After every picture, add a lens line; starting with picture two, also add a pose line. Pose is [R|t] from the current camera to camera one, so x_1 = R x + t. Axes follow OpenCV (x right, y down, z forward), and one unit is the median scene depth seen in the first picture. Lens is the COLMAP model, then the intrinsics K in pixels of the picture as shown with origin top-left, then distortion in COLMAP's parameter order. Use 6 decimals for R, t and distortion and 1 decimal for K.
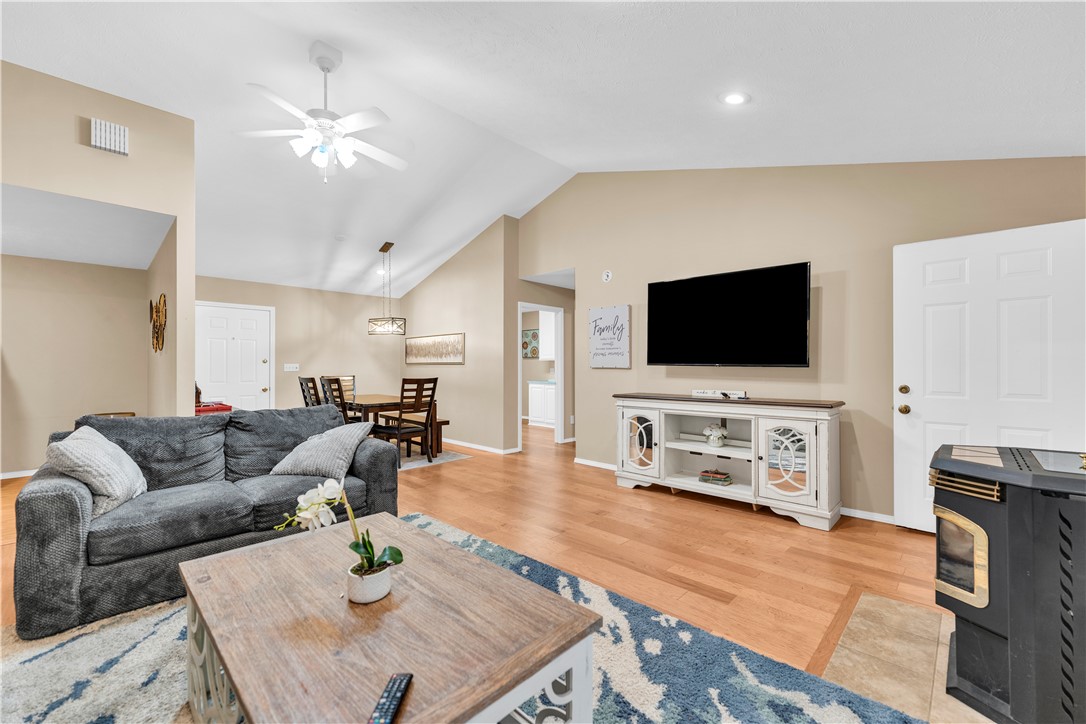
lens RADIAL K [[436.7, 0, 538.6], [0, 436.7, 365.9], [0, 0, 1]] dist [0.001728, 0.000095]
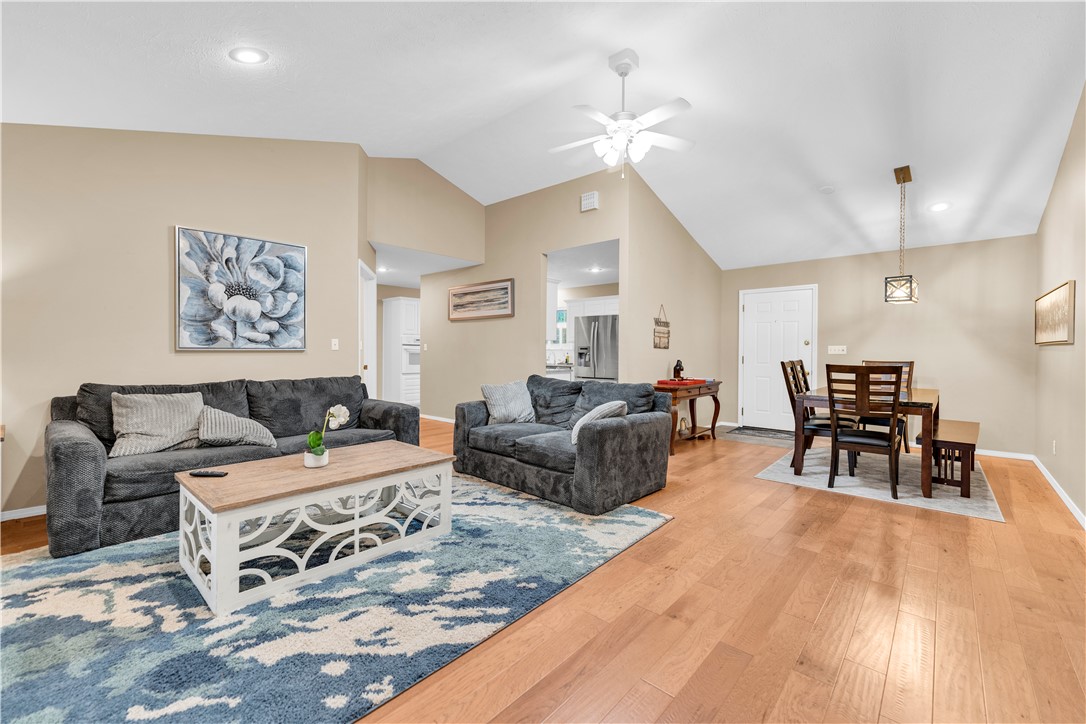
lens RADIAL K [[452.2, 0, 537.1], [0, 452.2, 350.0], [0, 0, 1]] dist [0.002558, -0.000010]
pose [[0.047928, 0.002969, -0.998846, 0.661995], [-0.002925, 0.999992, 0.002832, 0.007129], [0.998846, 0.002786, 0.047937, 0.766364]]
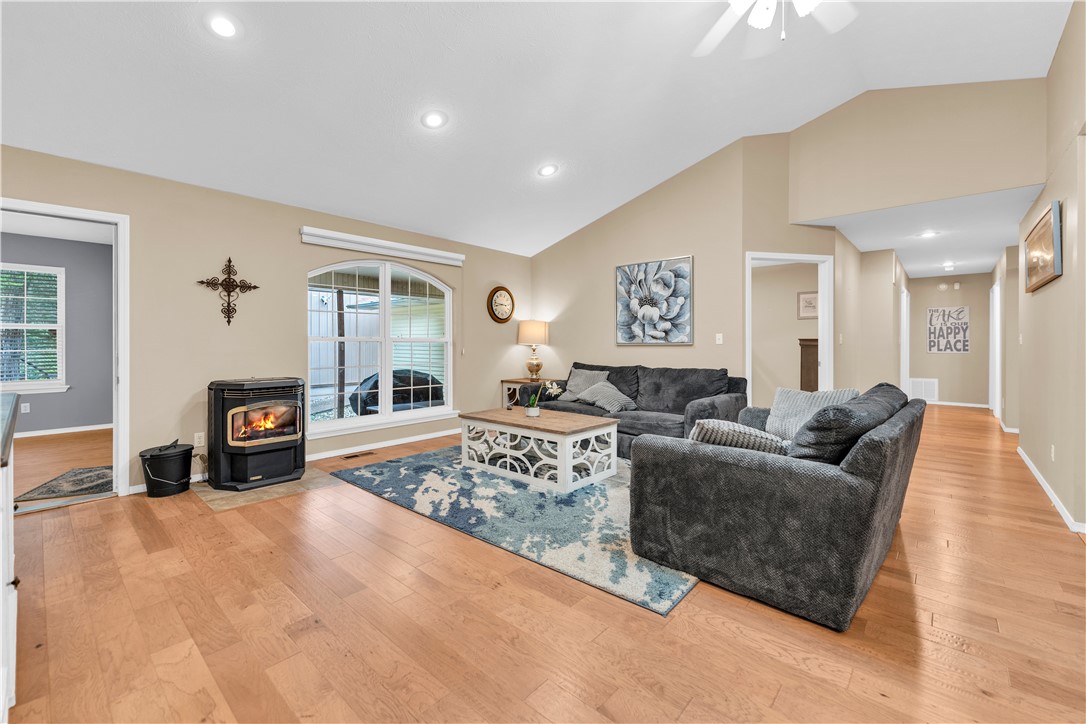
lens RADIAL K [[452.2, 0, 537.1], [0, 452.2, 350.0], [0, 0, 1]] dist [0.002558, -0.000010]
pose [[-0.998723, 0.004518, -0.050328, -0.108933], [0.004065, 0.999950, 0.009103, 0.016612], [0.050367, 0.008886, -0.998691, 1.697719]]
